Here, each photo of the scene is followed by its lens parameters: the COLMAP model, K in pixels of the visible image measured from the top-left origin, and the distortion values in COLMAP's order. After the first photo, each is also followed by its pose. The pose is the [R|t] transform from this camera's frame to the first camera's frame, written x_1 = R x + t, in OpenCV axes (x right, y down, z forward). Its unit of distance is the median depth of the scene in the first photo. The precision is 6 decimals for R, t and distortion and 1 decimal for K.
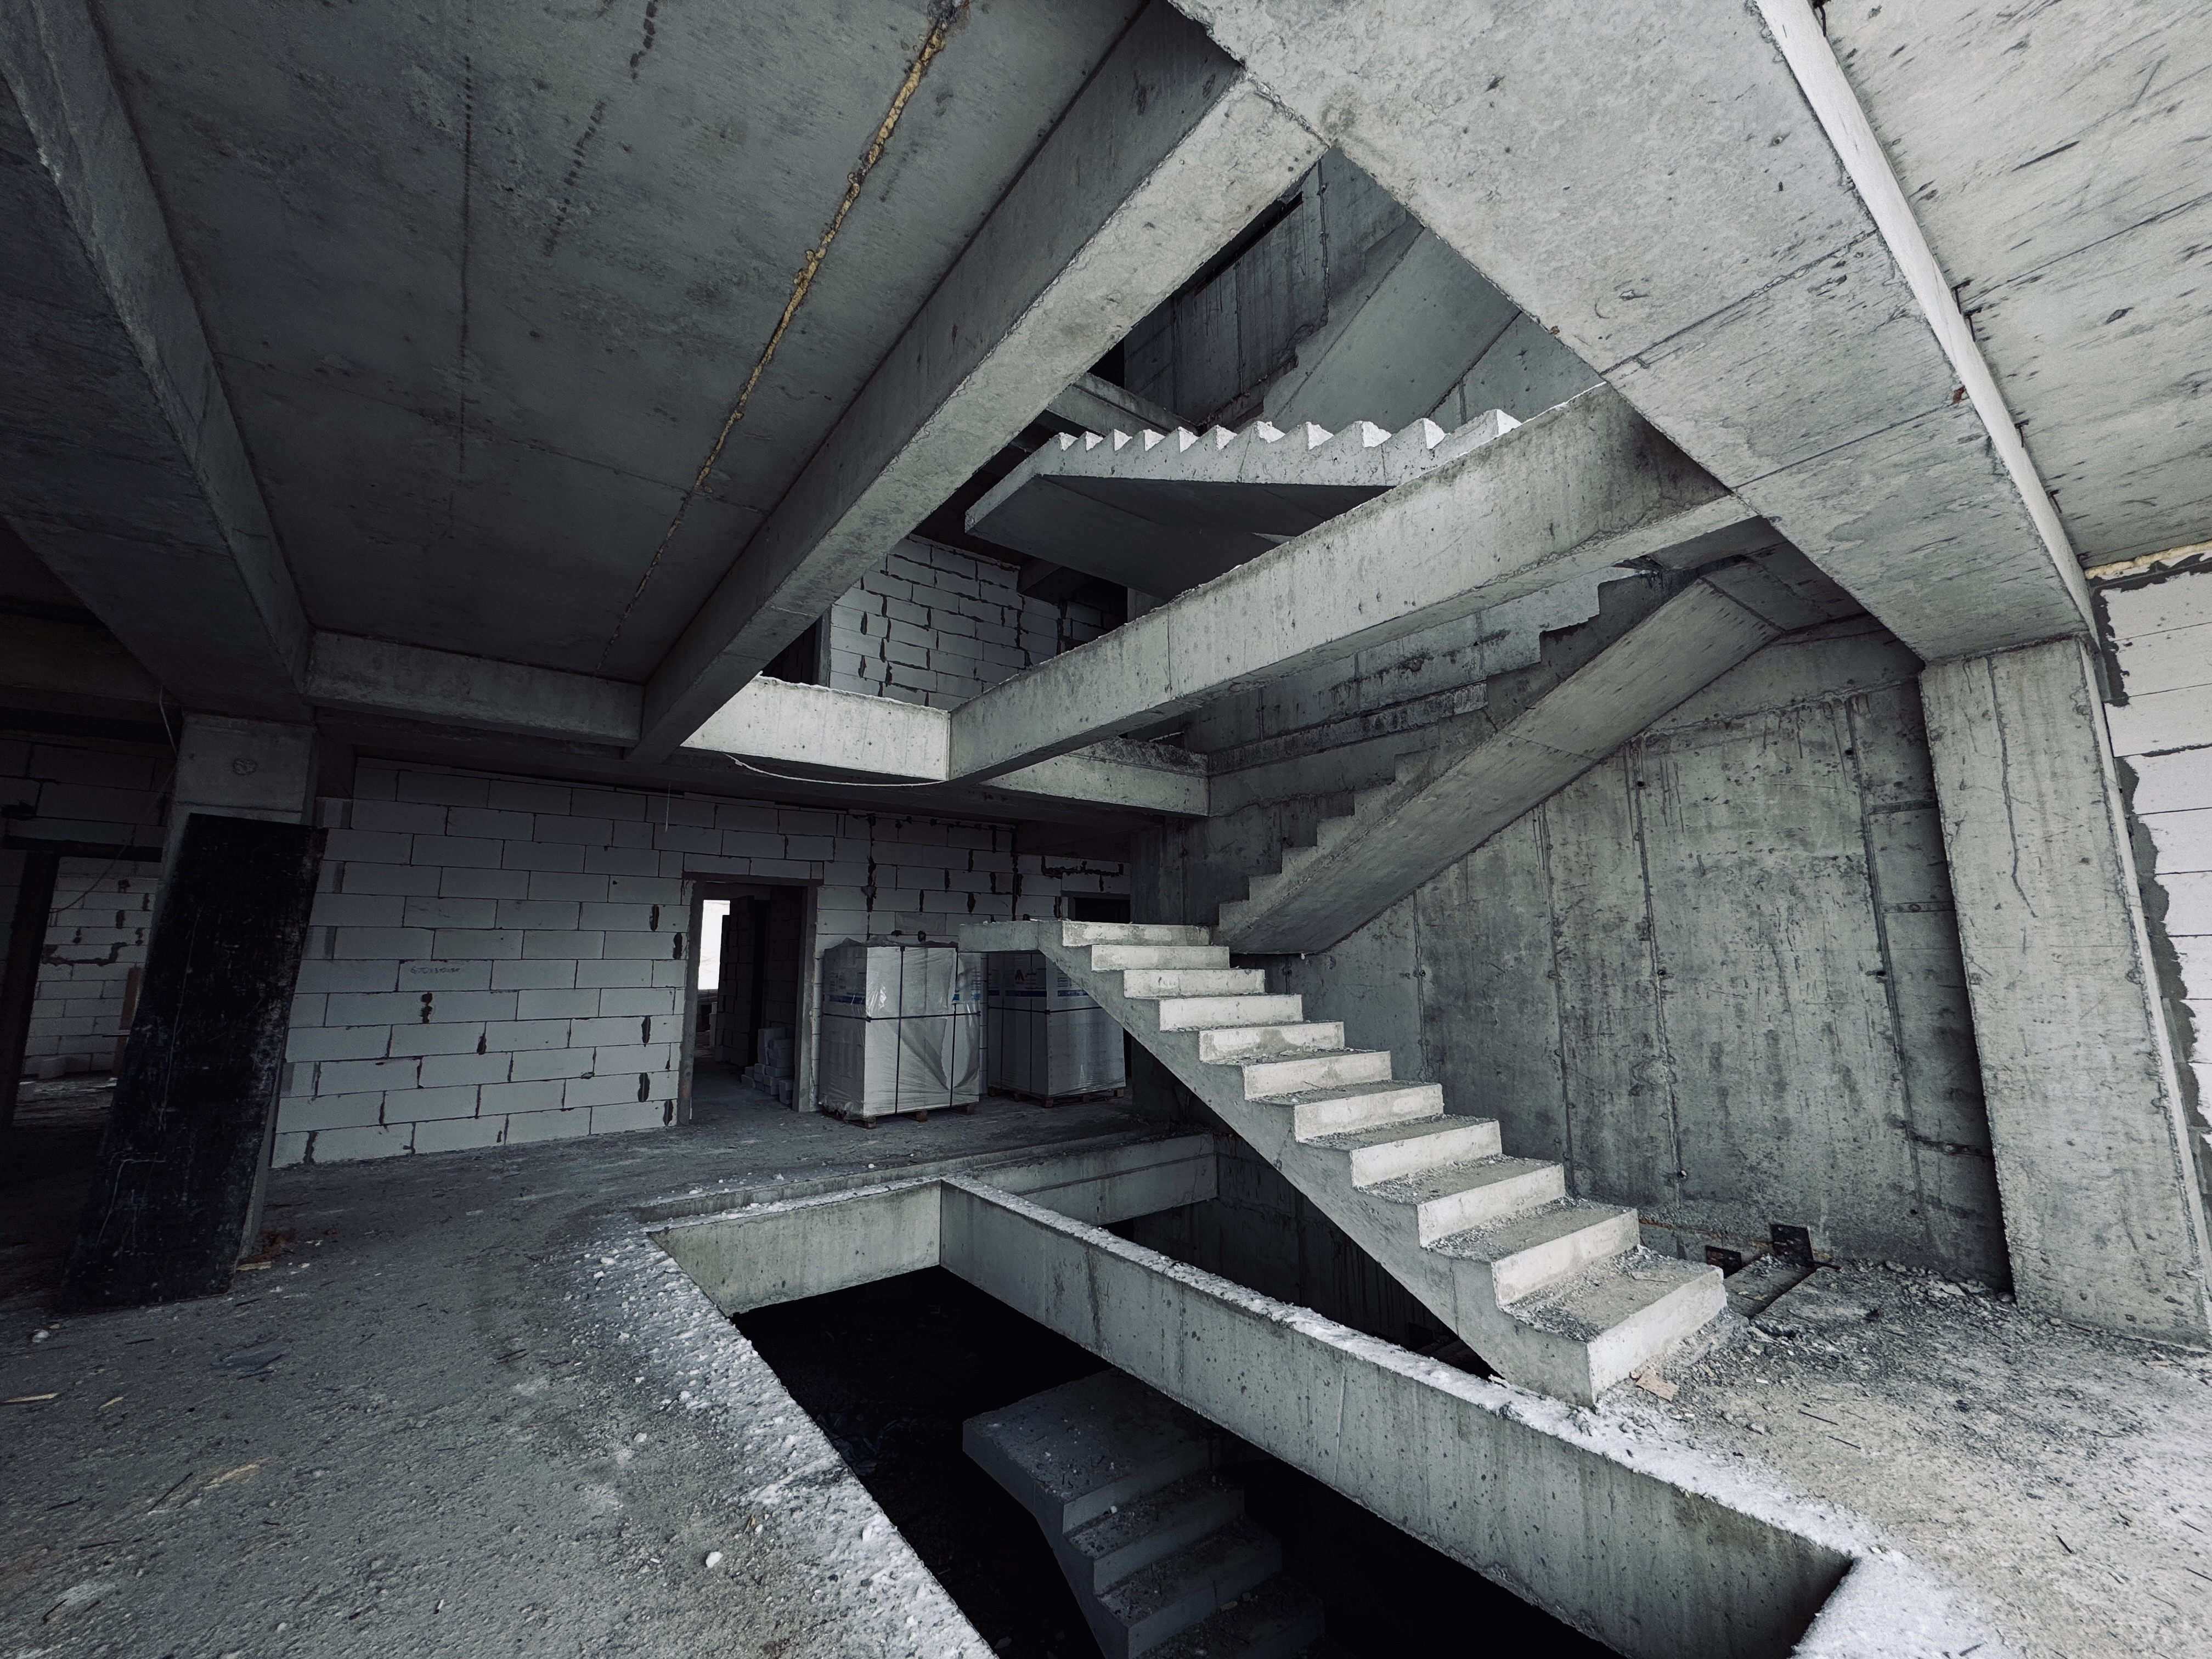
lens RADIAL K [[876.8, 0, 1106.0], [0, 876.8, 829.5], [0, 0, 1]] dist [-0.003764, 0.000167]
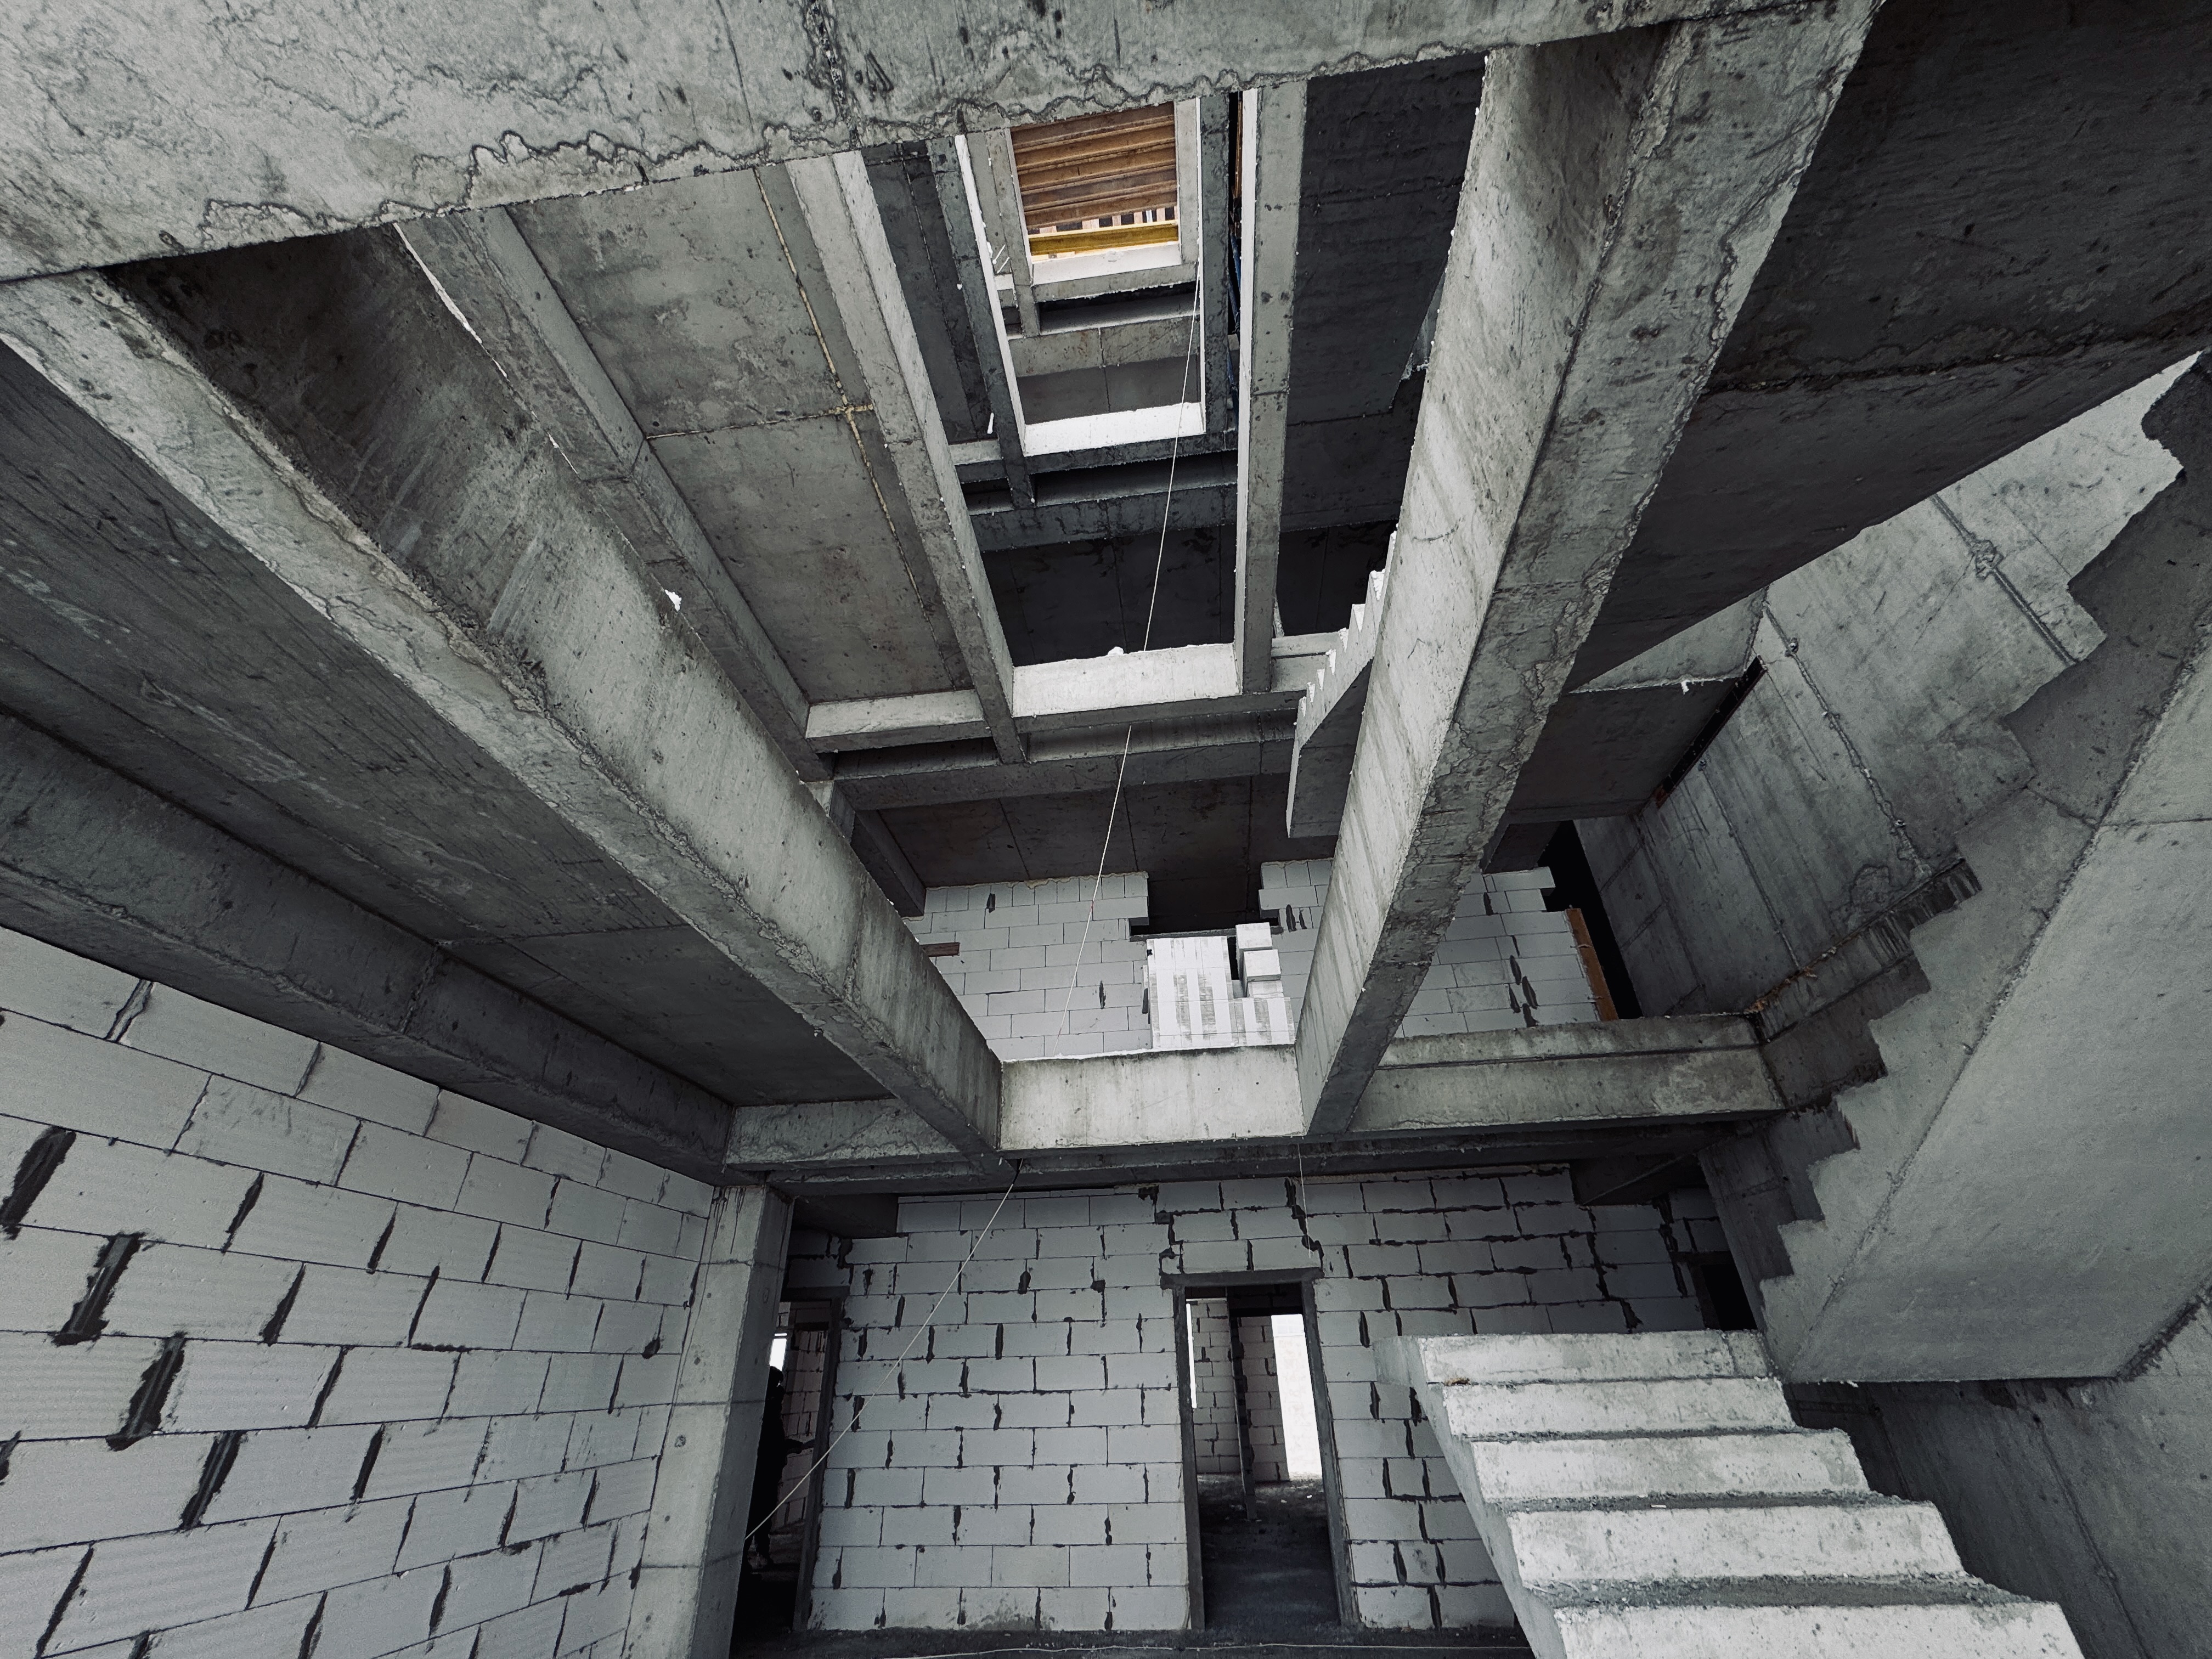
lens RADIAL K [[876.8, 0, 1106.0], [0, 876.8, 829.5], [0, 0, 1]] dist [-0.003764, 0.000167]
pose [[0.716583, -0.375372, -0.587881, 0.201180], [0.128929, 0.899598, -0.417253, -0.404120], [0.685482, 0.223202, 0.693033, 0.280353]]
